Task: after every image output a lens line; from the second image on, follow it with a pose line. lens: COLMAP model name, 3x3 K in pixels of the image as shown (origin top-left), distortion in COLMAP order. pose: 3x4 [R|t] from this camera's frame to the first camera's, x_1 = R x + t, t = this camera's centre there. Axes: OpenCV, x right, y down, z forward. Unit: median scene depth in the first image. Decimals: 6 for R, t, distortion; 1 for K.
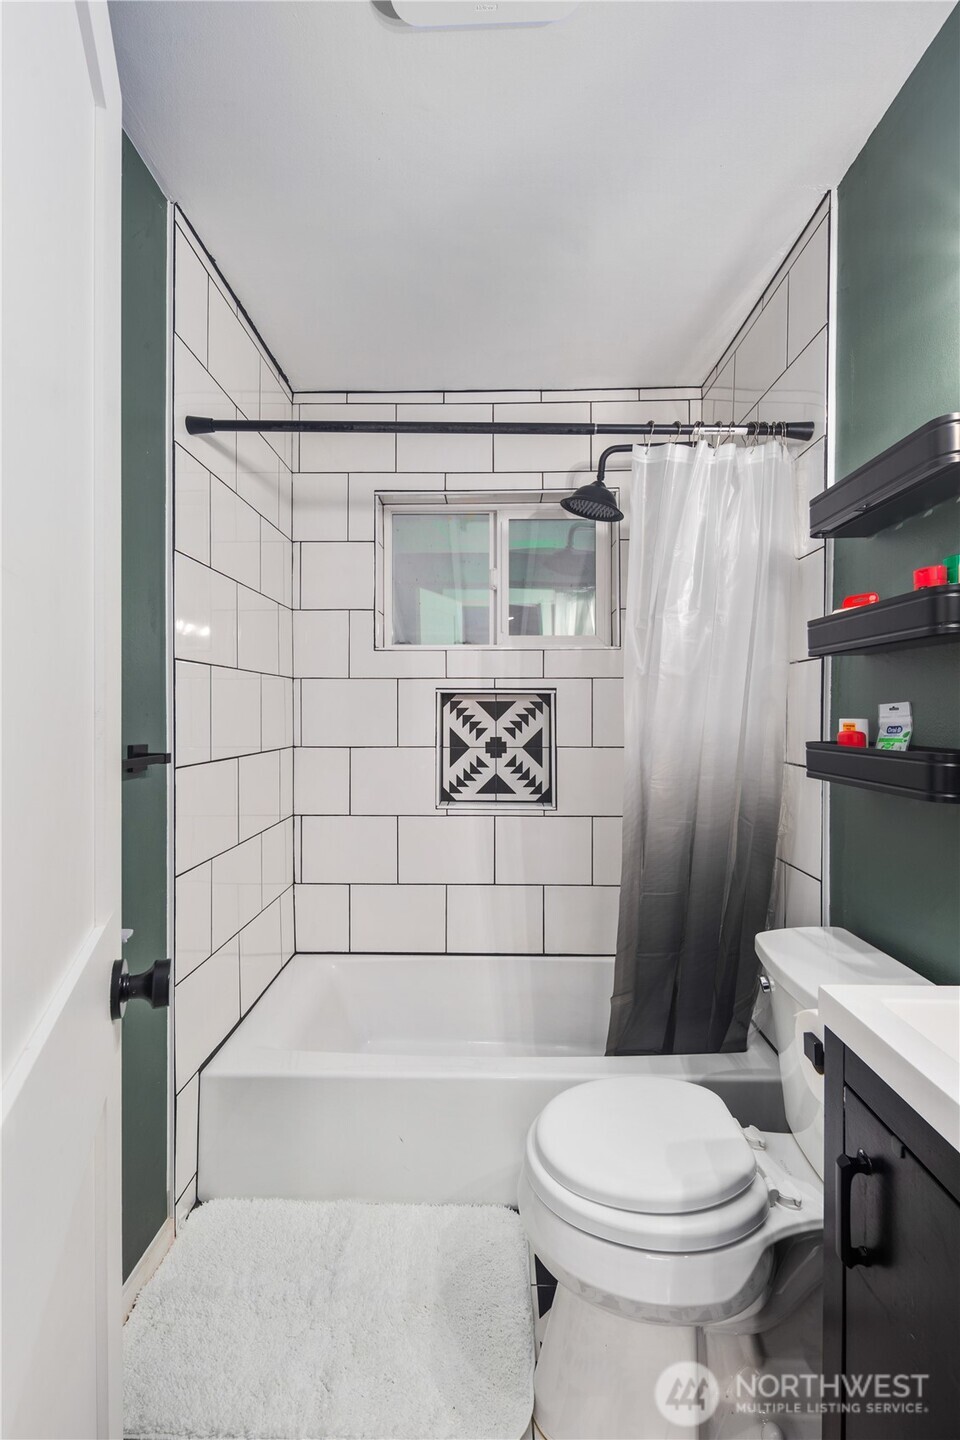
lens RADIAL K [[628.1, 0, 478.0], [0, 628.1, 711.6], [0, 0, 1]] dist [0.006234, -0.002436]
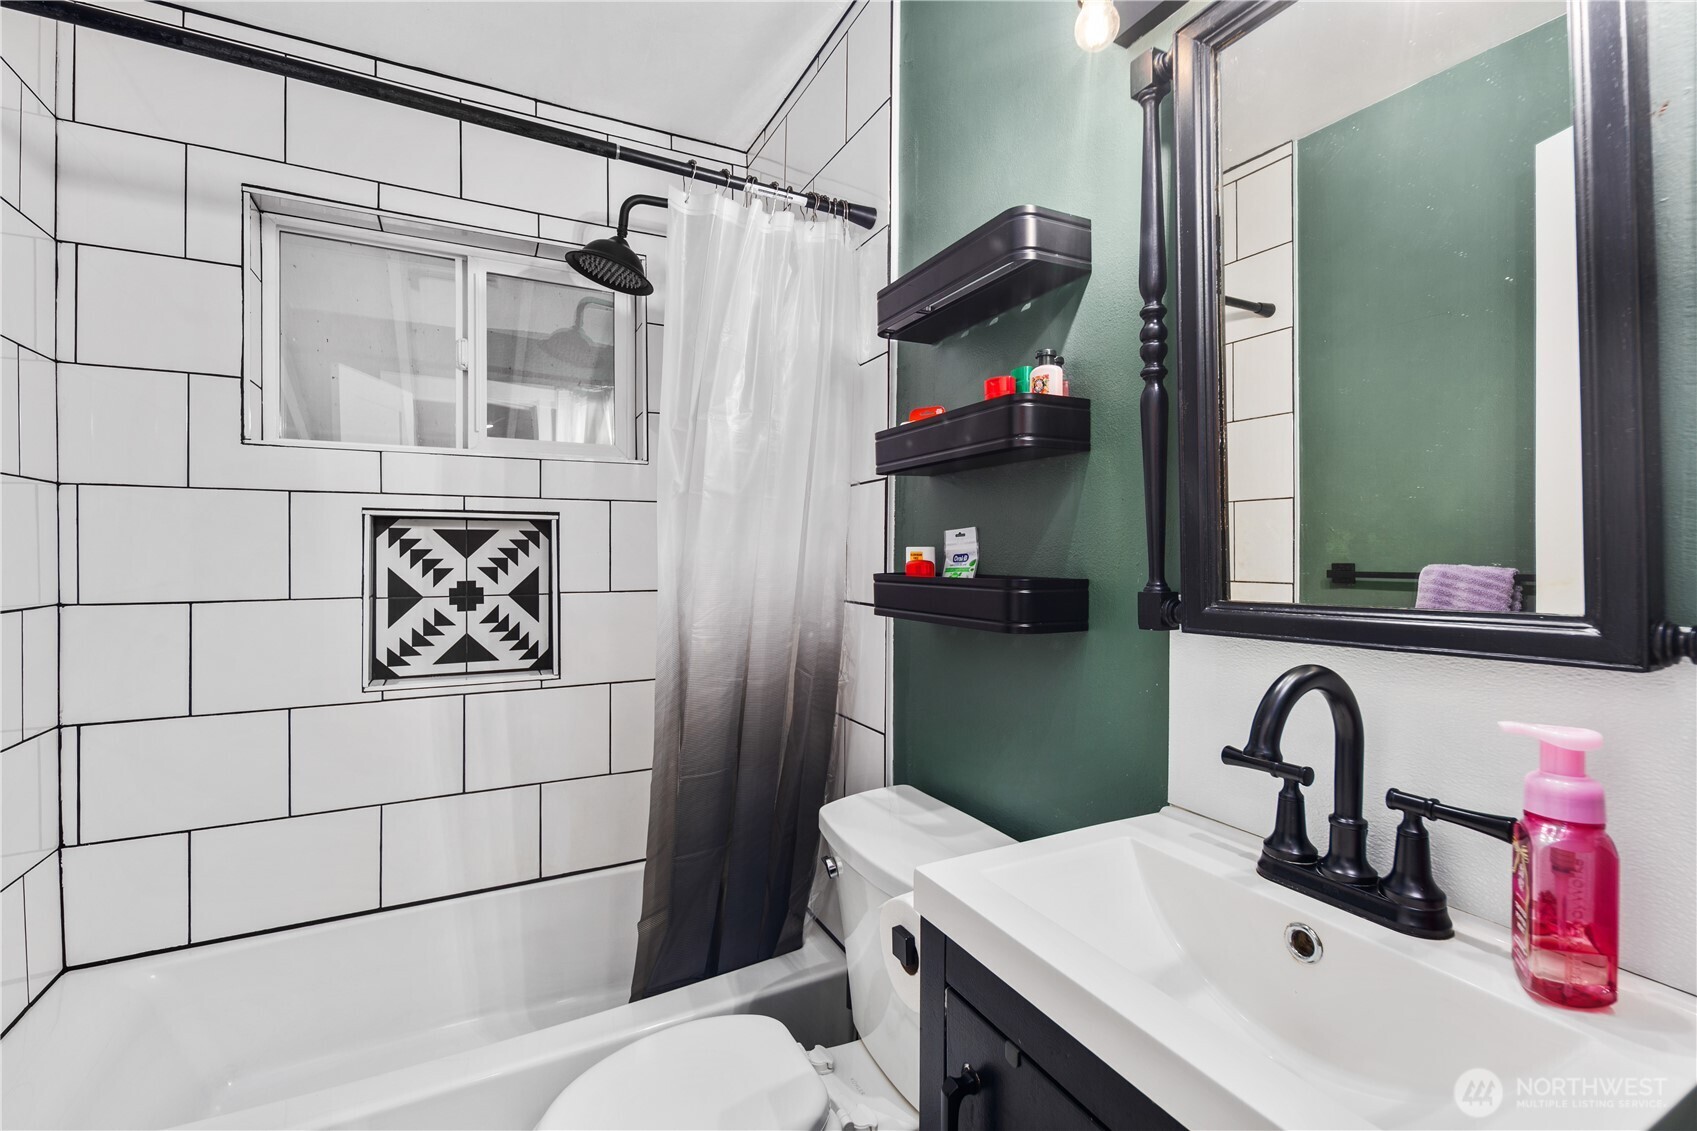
lens RADIAL K [[740.2, 0, 857.2], [0, 740.2, 555.6], [0, 0, 1]] dist [0.006234, -0.002436]
pose [[0.873214, -0.000473, 0.487336, 0.007676], [0.000745, 1.000000, -0.000365, 0.015588], [-0.487336, 0.000682, 0.873215, 0.087081]]
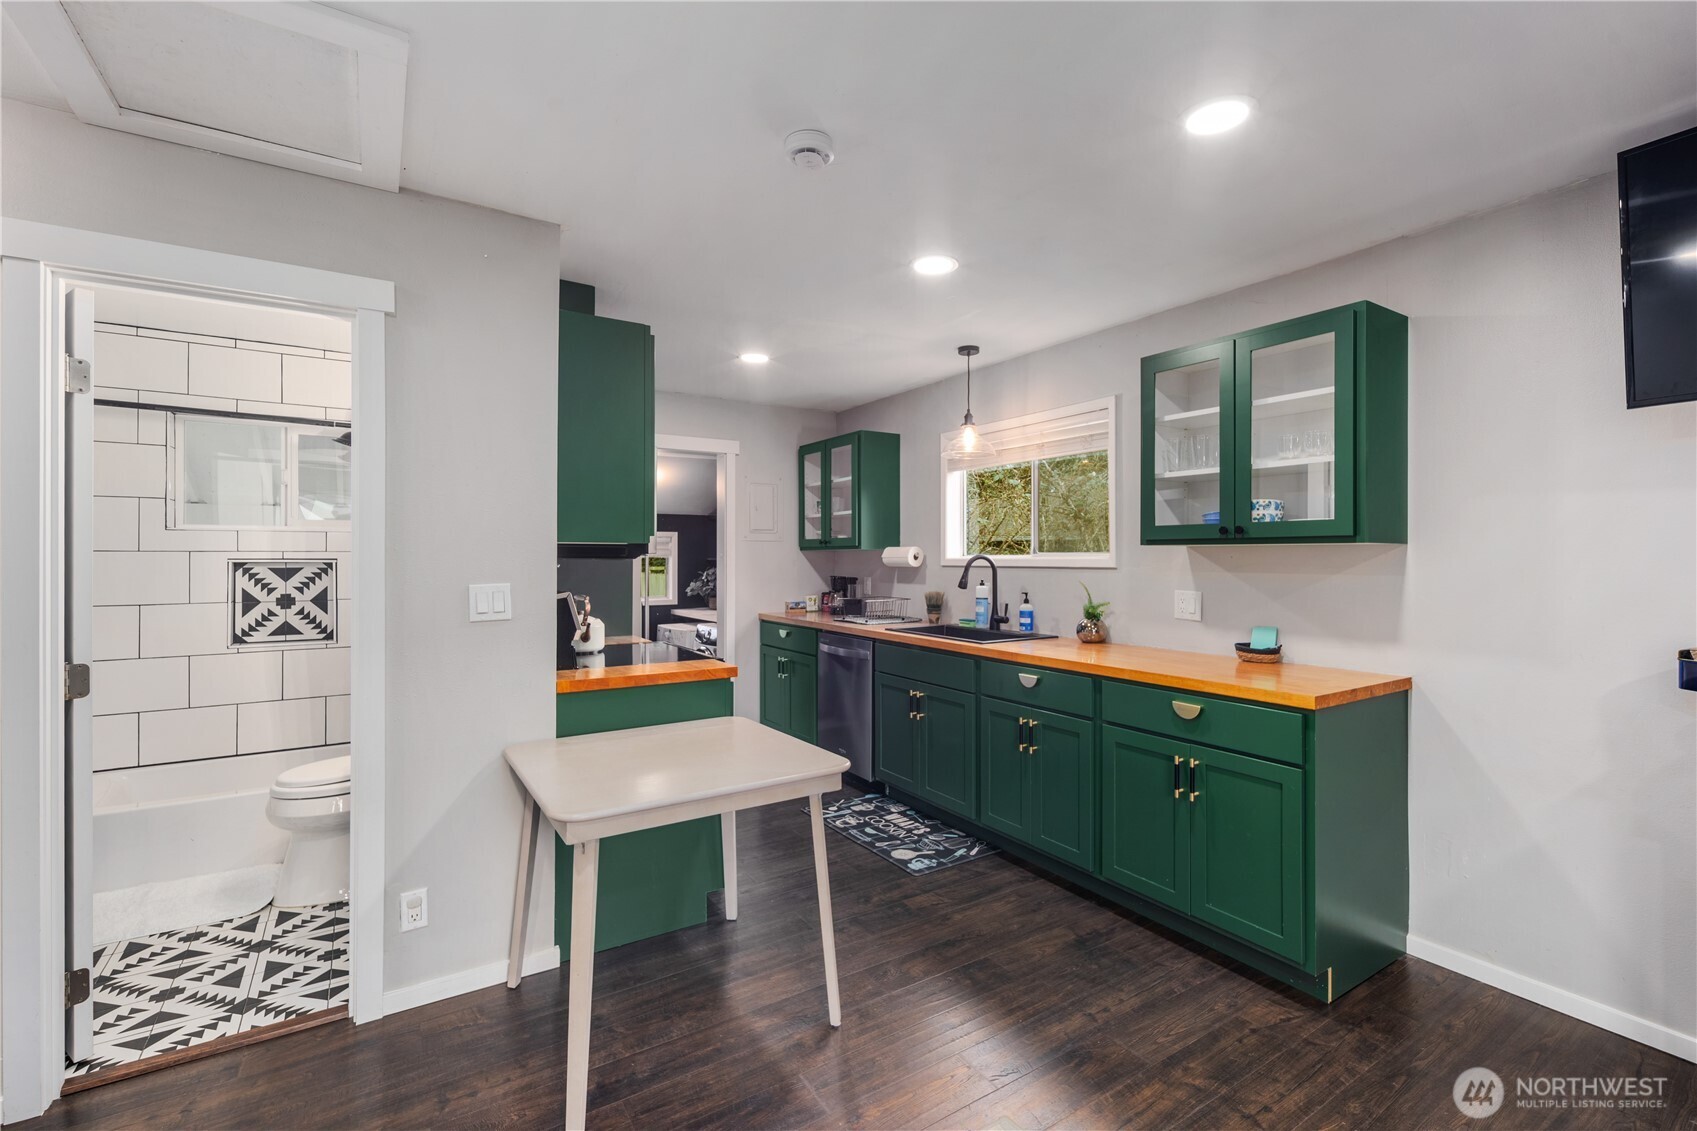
lens RADIAL K [[740.2, 0, 860.2], [0, 740.2, 553.6], [0, 0, 1]] dist [0.006234, -0.002436]
pose [[0.821612, 0.003971, 0.570034, 0.163778], [-0.003079, 0.999992, -0.002528, -0.057135], [-0.570039, 0.000322, 0.821617, -1.268182]]
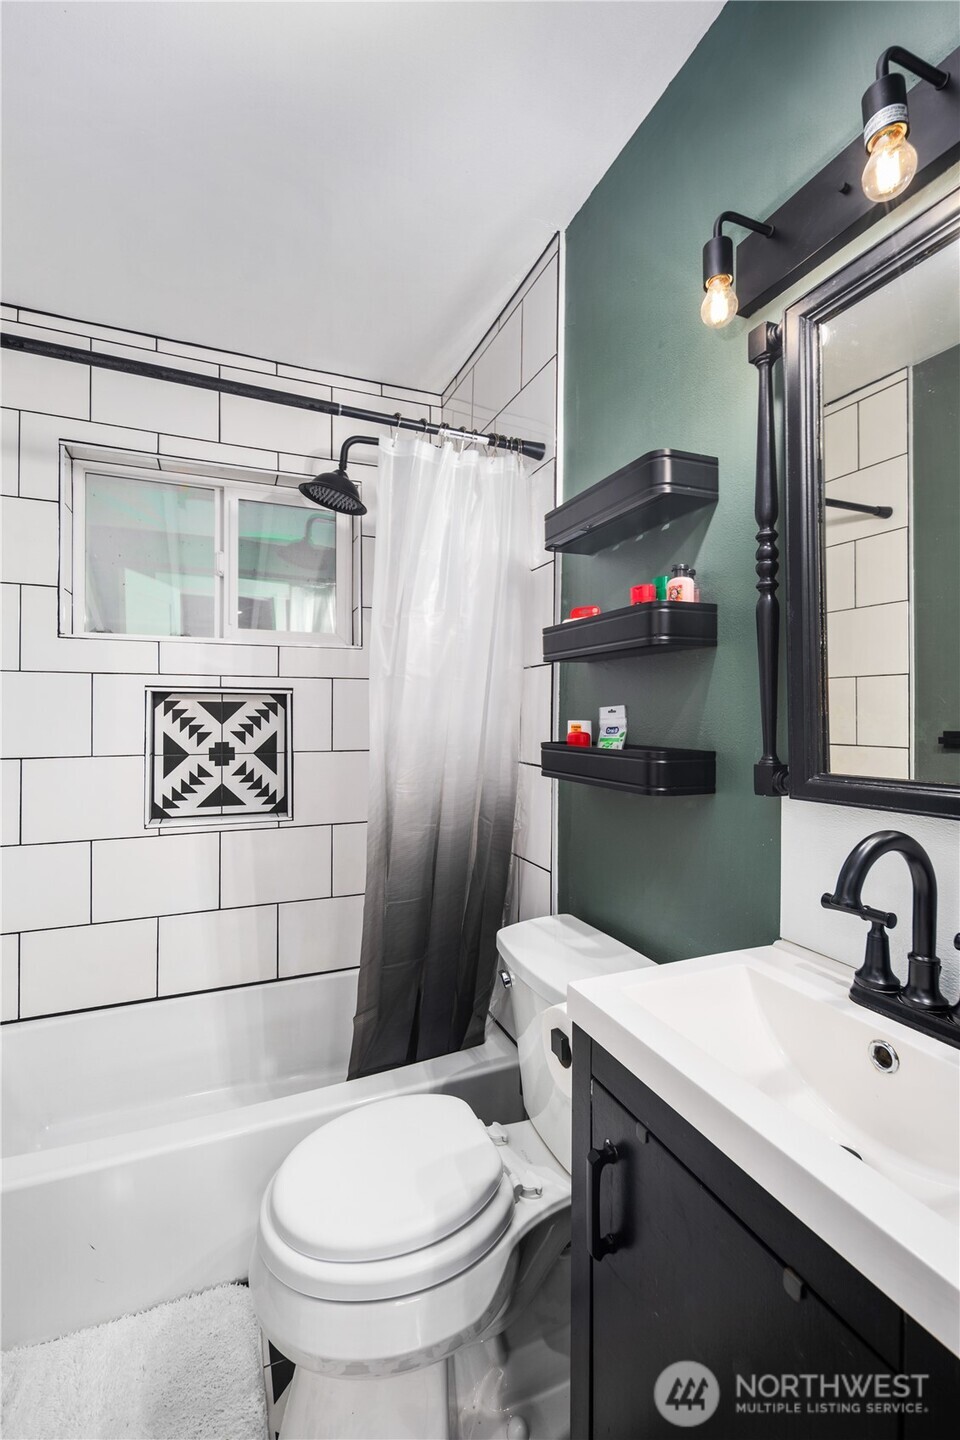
lens RADIAL K [[628.1, 0, 481.5], [0, 628.1, 709.9], [0, 0, 1]] dist [0.006234, -0.002436]
pose [[0.911945, 0.003446, 0.410297, -0.001798], [-0.001190, 0.999983, -0.005753, -0.000396], [-0.410310, 0.004758, 0.911934, 0.052298]]
